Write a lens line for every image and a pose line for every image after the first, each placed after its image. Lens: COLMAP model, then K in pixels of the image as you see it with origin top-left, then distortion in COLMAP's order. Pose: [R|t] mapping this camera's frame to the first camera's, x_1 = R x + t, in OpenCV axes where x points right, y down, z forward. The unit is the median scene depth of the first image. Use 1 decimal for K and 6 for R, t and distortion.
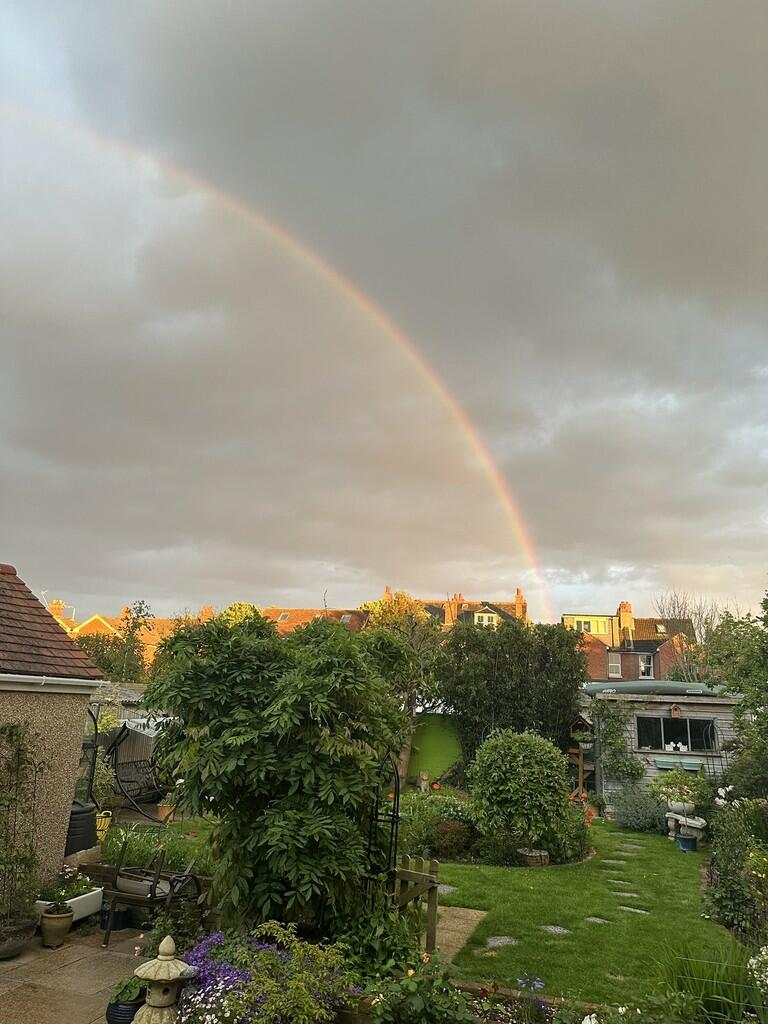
lens RADIAL K [[744.3, 0, 386.4], [0, 744.3, 502.6], [0, 0, 1]] dist [0.021545, -0.020775]
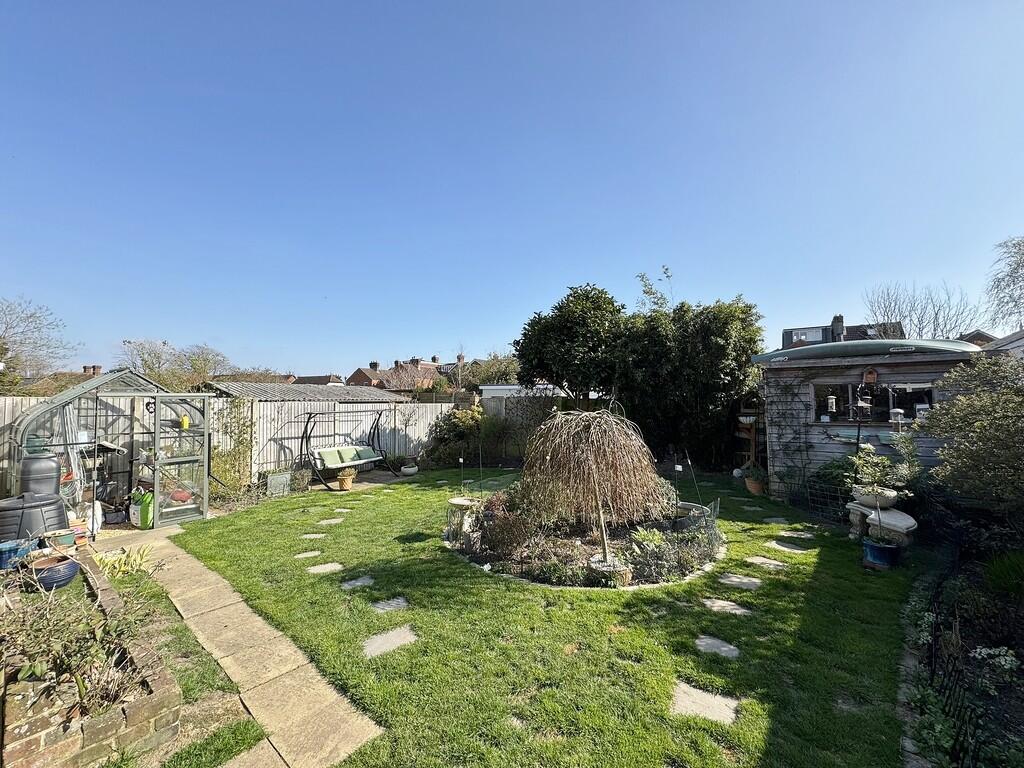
lens RADIAL K [[408.1, 0, 510.9], [0, 408.1, 380.3], [0, 0, 1]] dist [0.002479, 0.000268]
pose [[0.923429, -0.071247, -0.377098, 0.195753], [0.143578, 0.975394, 0.167306, 0.156025], [0.355899, -0.208638, 0.910937, 0.462463]]
